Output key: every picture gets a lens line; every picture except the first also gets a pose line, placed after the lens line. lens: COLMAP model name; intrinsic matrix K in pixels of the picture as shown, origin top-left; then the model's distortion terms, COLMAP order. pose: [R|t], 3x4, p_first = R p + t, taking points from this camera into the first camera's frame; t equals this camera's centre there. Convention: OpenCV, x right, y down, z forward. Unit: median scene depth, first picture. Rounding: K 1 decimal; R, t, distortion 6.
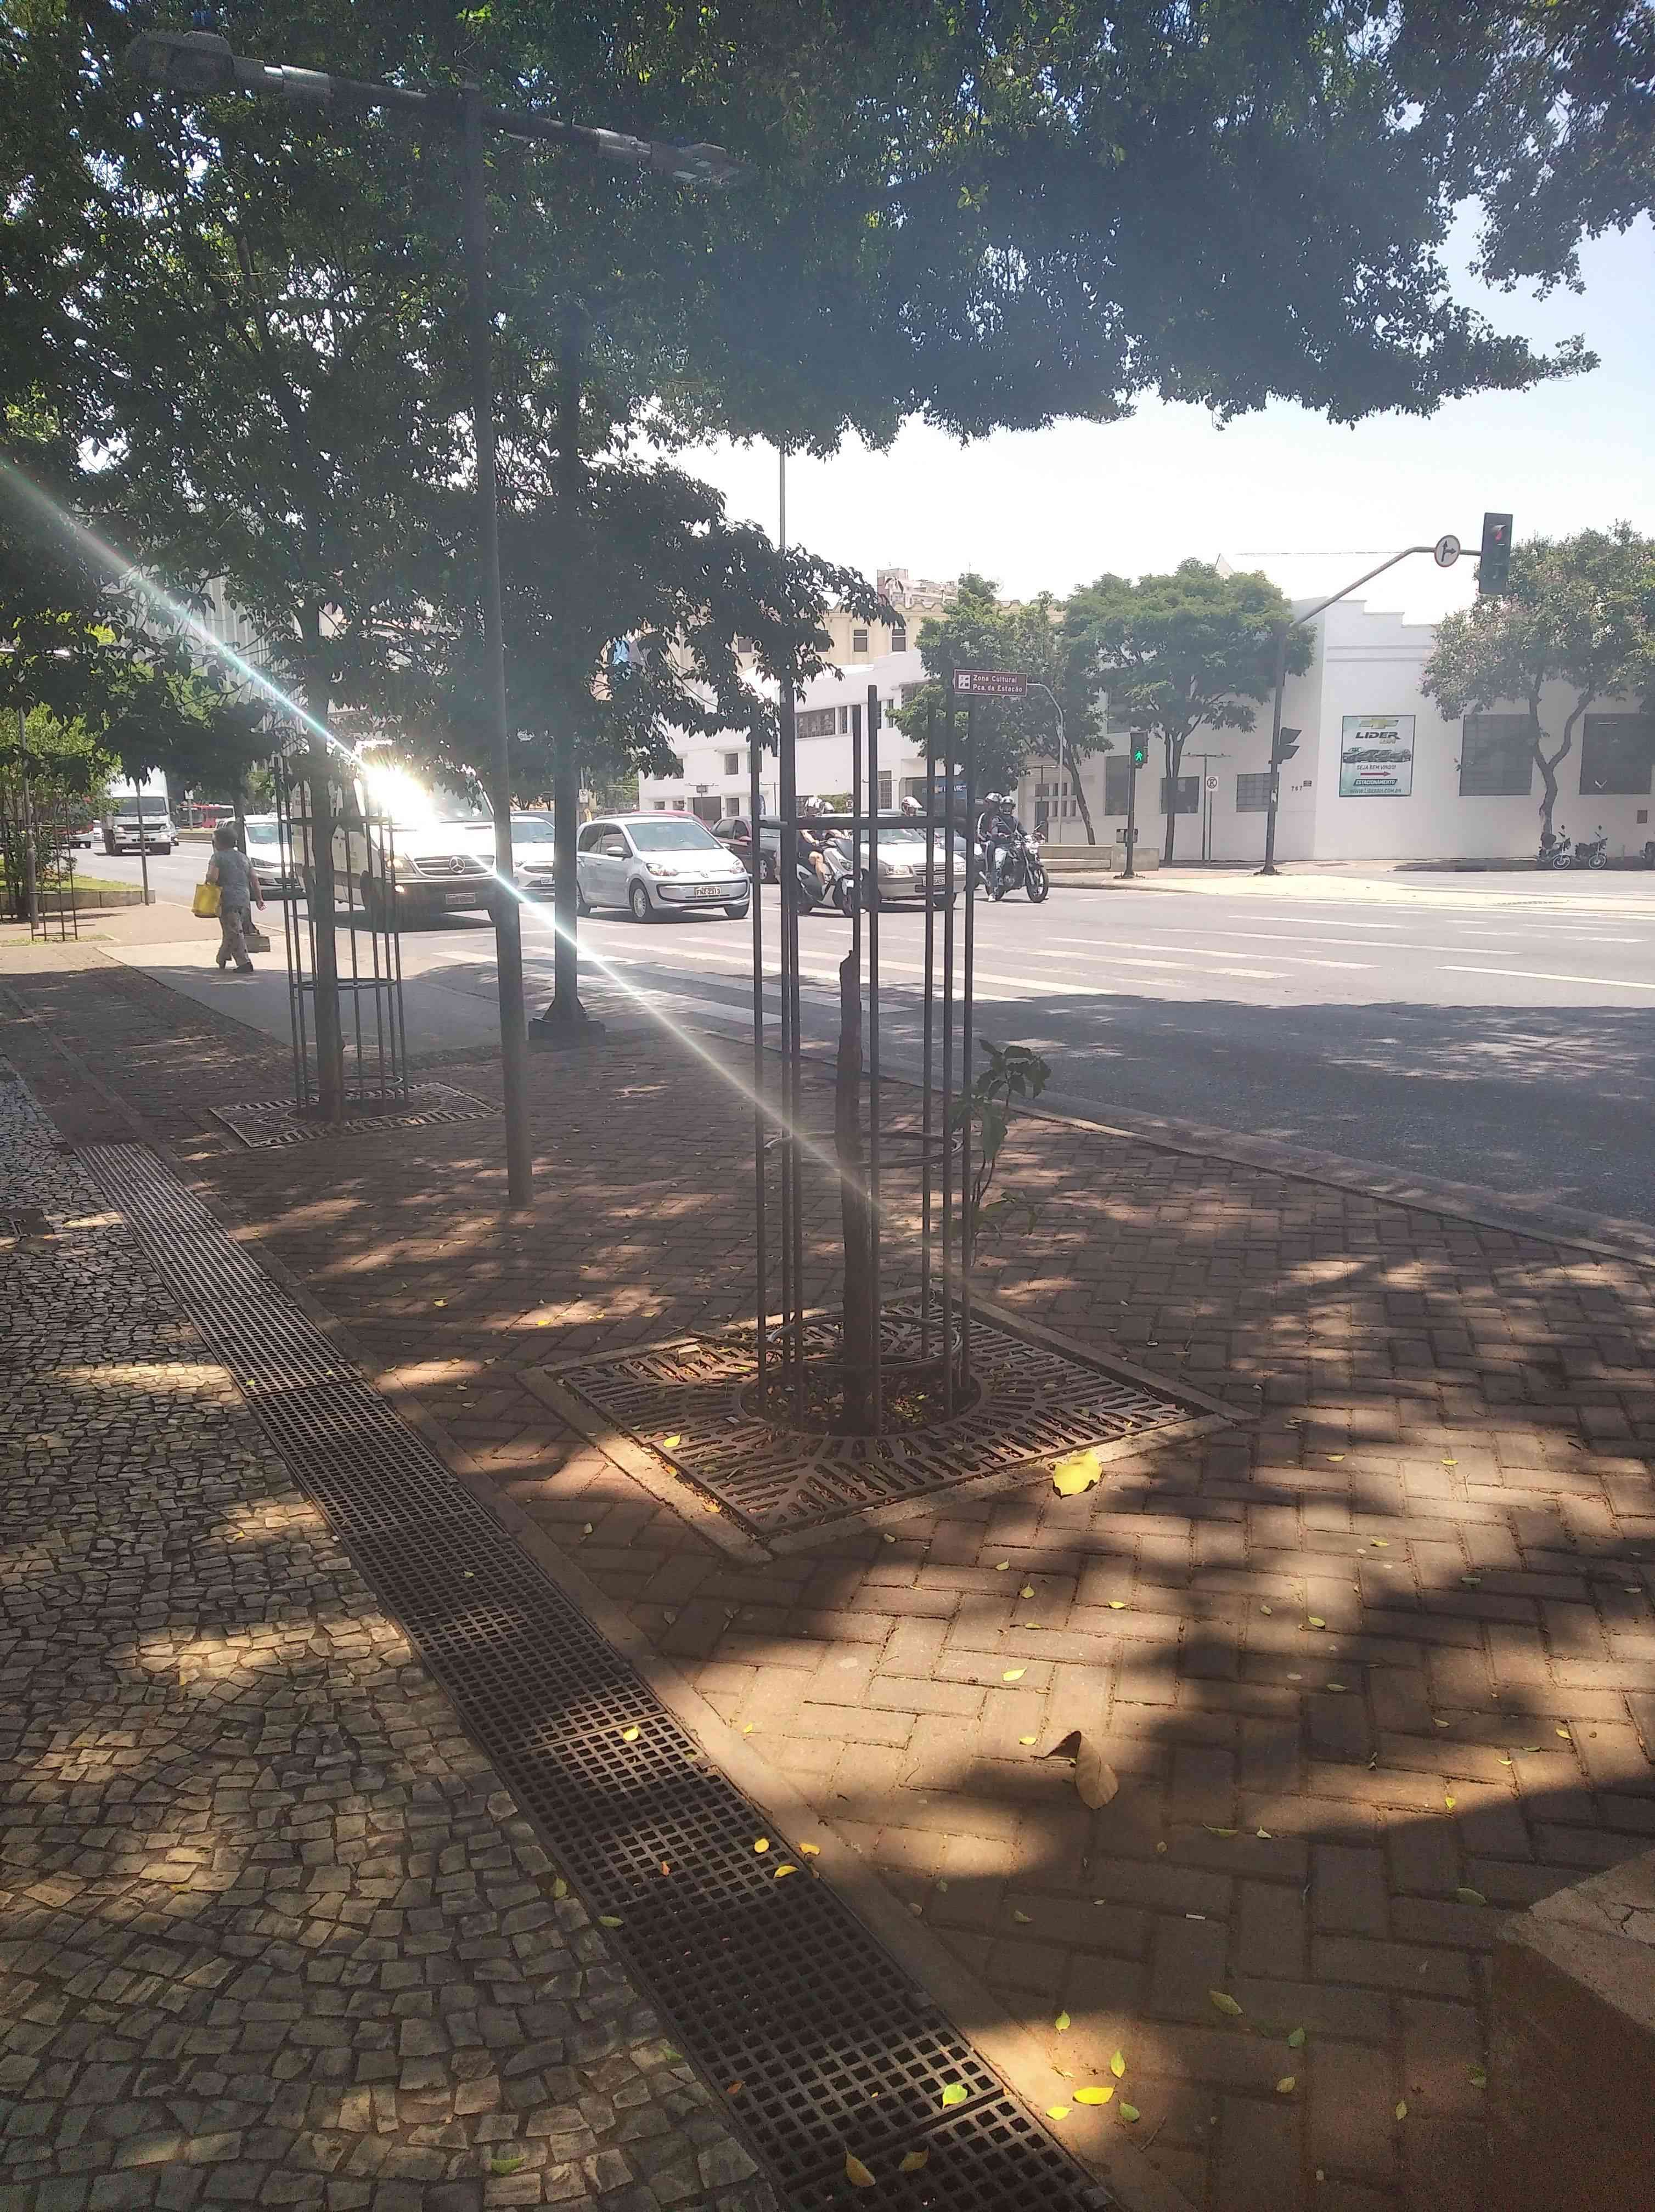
lens RADIAL K [[1693.0, 0, 846.2], [0, 1693.0, 1151.5], [0, 0, 1]] dist [0.106468, -0.212624]
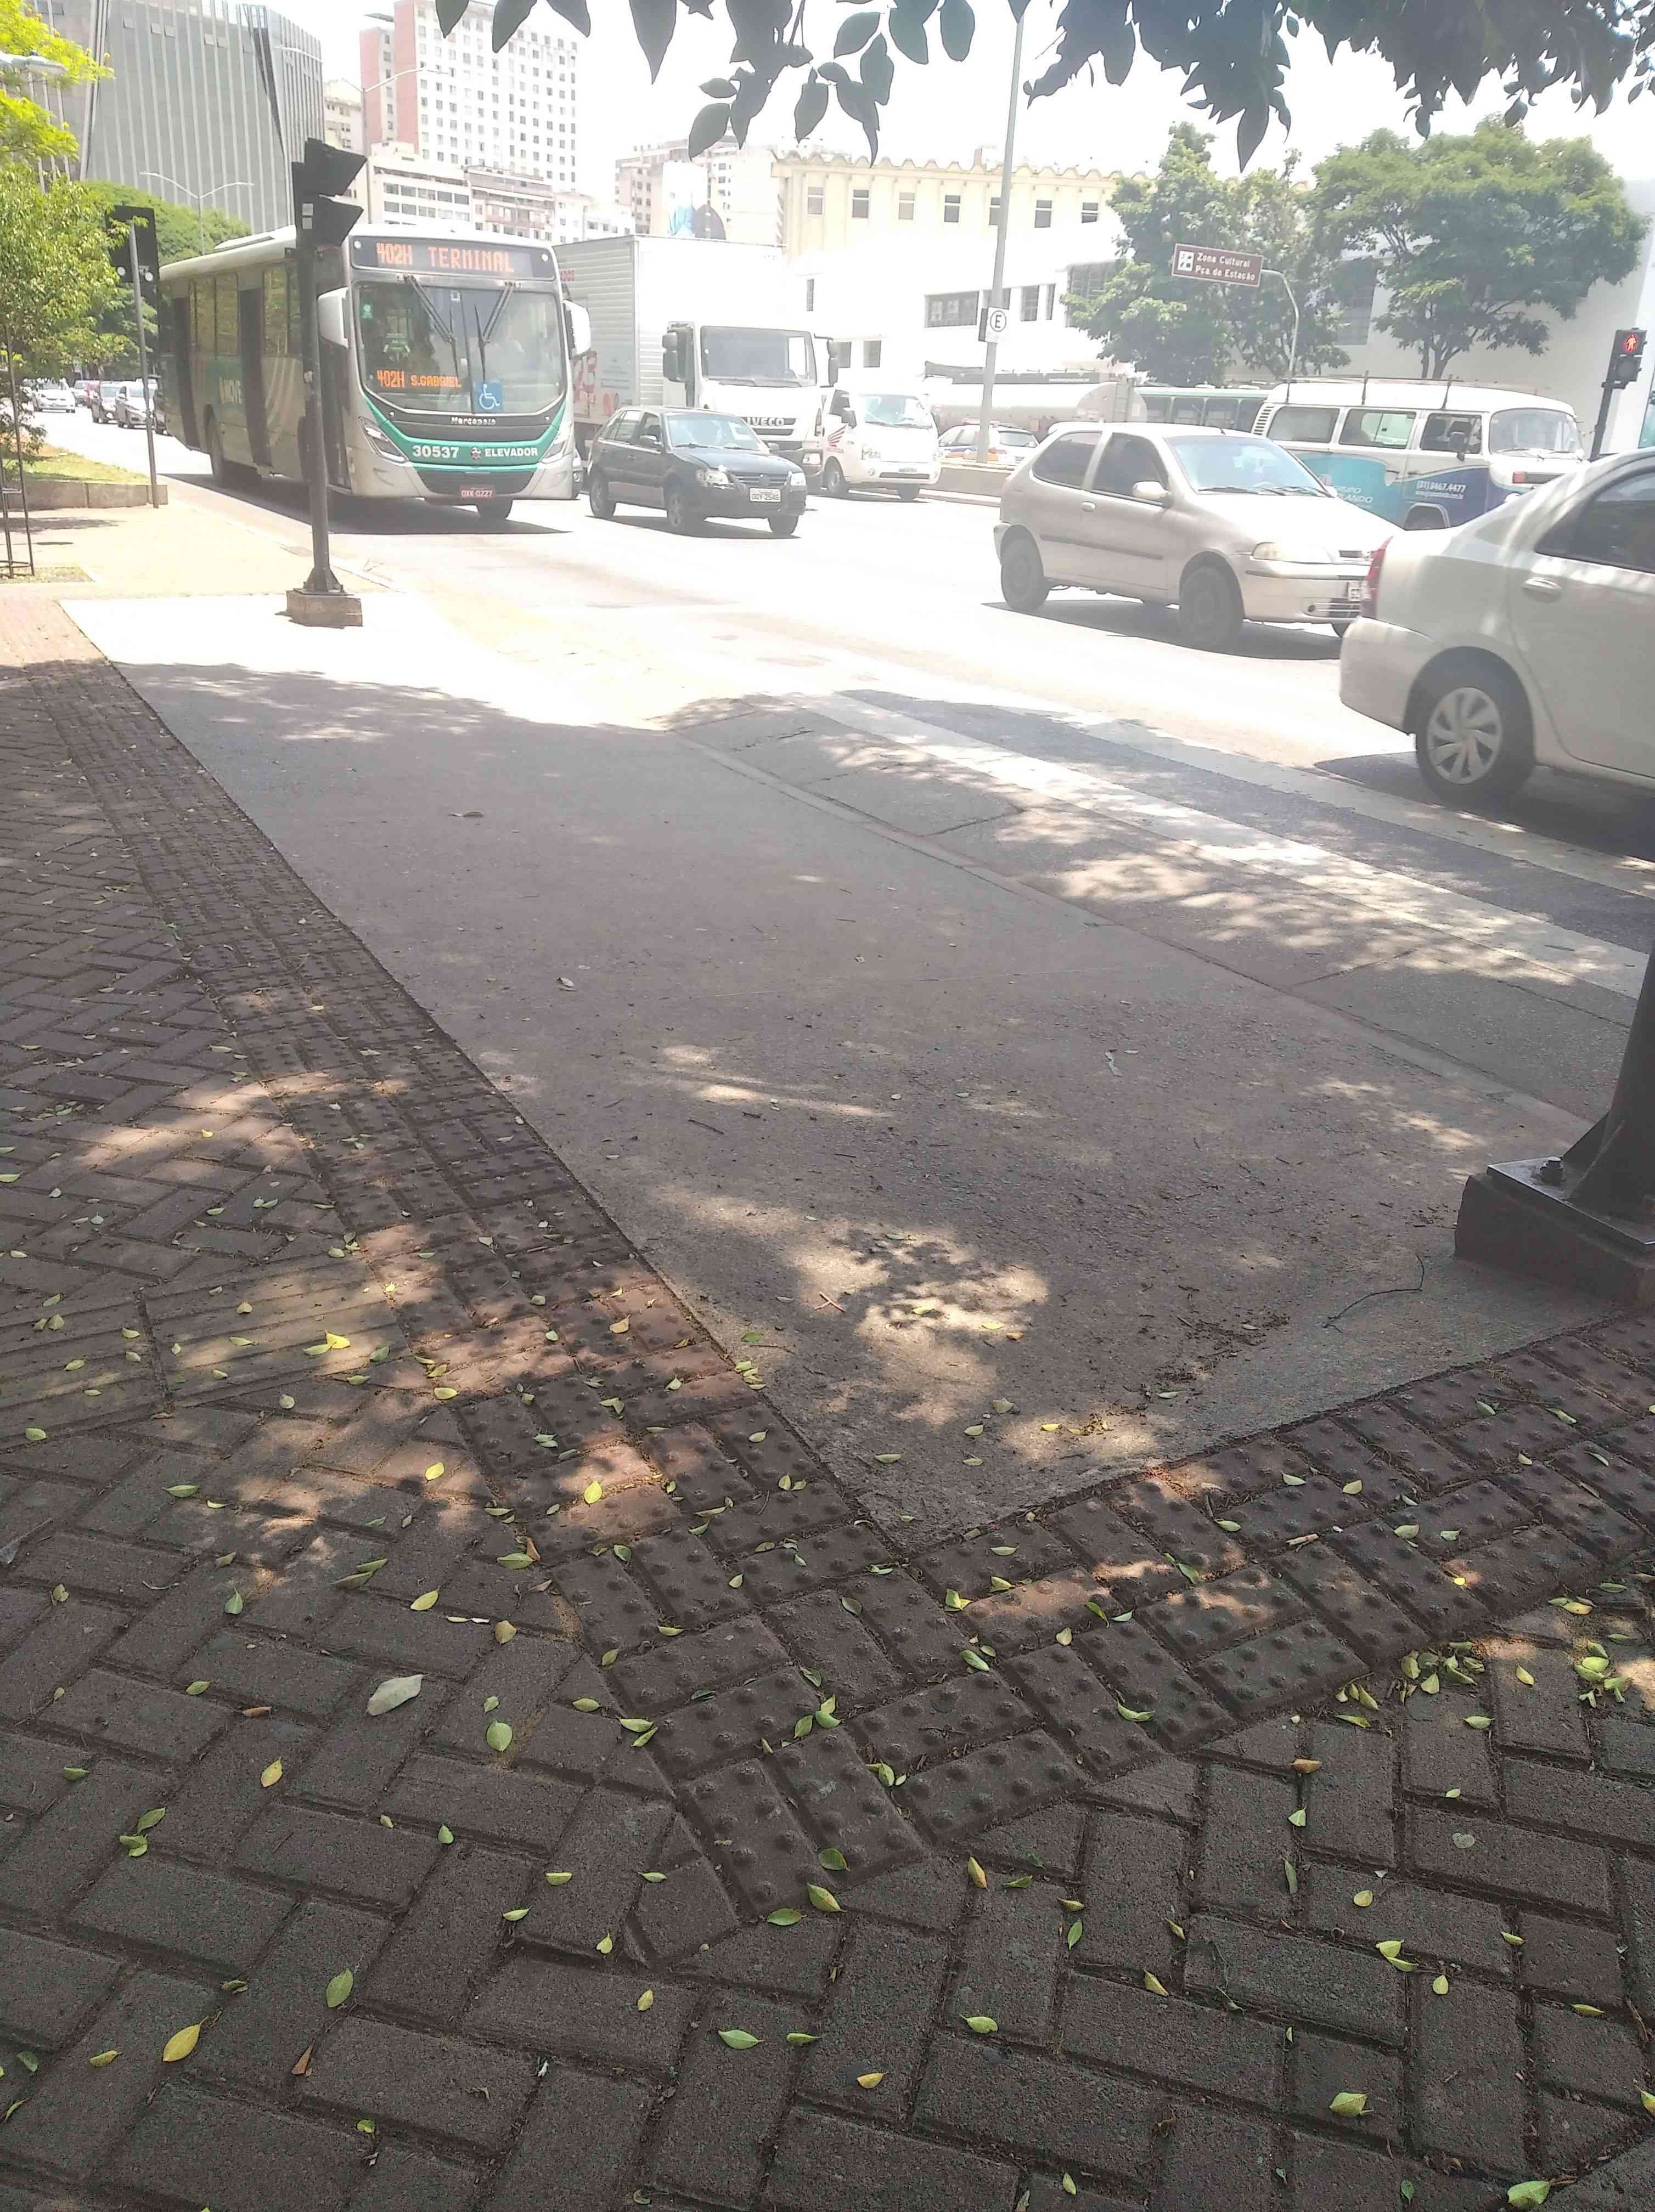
lens RADIAL K [[1705.5, 0, 823.8], [0, 1705.5, 1134.1], [0, 0, 1]] dist [0.023394, -0.045822]
pose [[0.997261, 0.072696, -0.013634, -0.058425], [-0.068618, 0.978136, 0.196320, -0.026004], [0.027607, -0.194847, 0.980445, 0.147362]]
